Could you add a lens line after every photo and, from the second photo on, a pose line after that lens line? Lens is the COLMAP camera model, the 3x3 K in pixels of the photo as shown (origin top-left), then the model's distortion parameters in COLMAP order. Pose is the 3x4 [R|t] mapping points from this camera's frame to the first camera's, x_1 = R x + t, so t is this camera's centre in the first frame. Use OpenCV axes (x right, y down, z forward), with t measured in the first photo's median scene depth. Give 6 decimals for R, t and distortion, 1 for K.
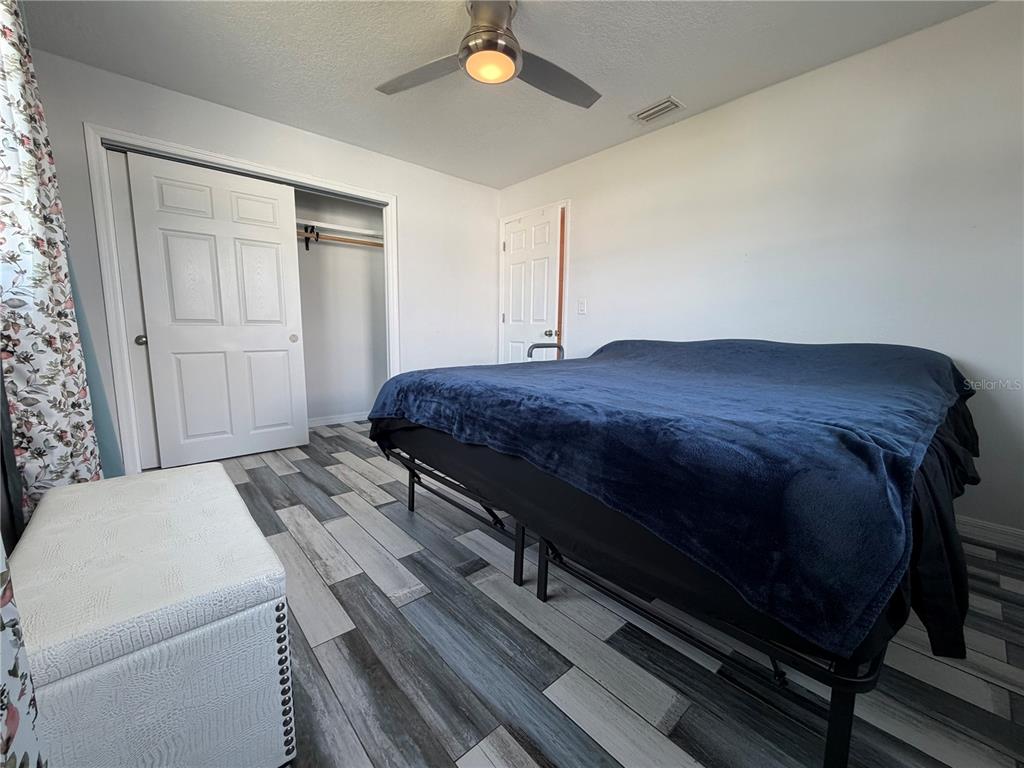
lens RADIAL K [[408.6, 0, 510.2], [0, 408.6, 387.0], [0, 0, 1]] dist [-0.000445, -0.000219]
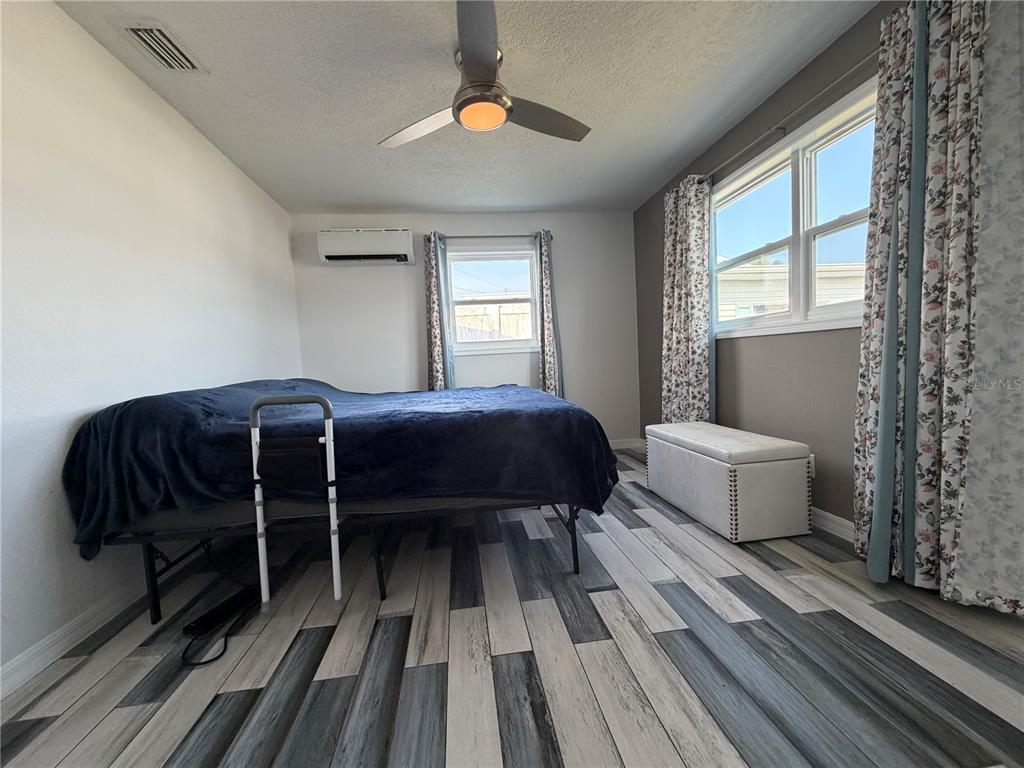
lens RADIAL K [[408.6, 0, 509.0], [0, 408.6, 387.6], [0, 0, 1]] dist [-0.000445, -0.000219]
pose [[-0.823093, -0.003743, 0.567895, -0.599128], [0.114205, 0.978459, 0.171974, -0.231549], [-0.556306, 0.206407, -0.804935, 1.664339]]
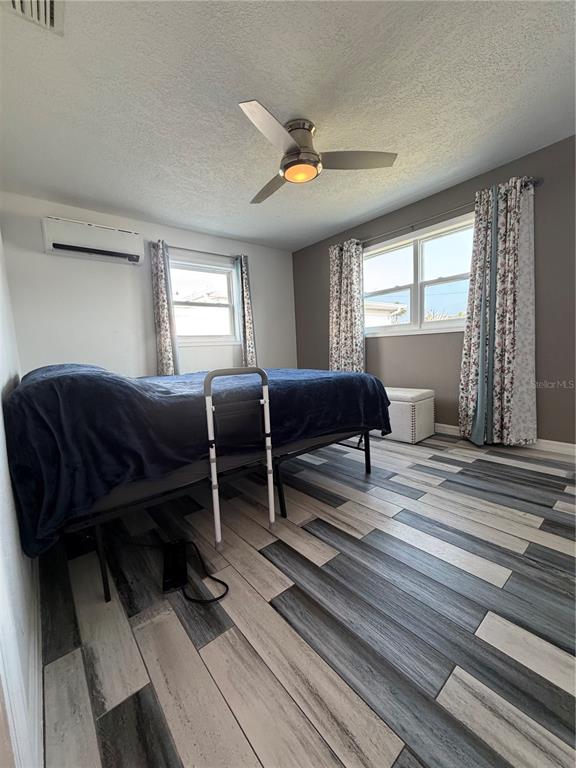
lens RADIAL K [[306.5, 0, 287.8], [0, 306.5, 384.0], [0, 0, 1]] dist [-0.000445, -0.000219]
pose [[-0.998501, 0.034241, 0.042700, -0.019629], [0.043405, 0.970628, 0.236636, -0.255255], [-0.033343, 0.238135, -0.970660, 1.943688]]
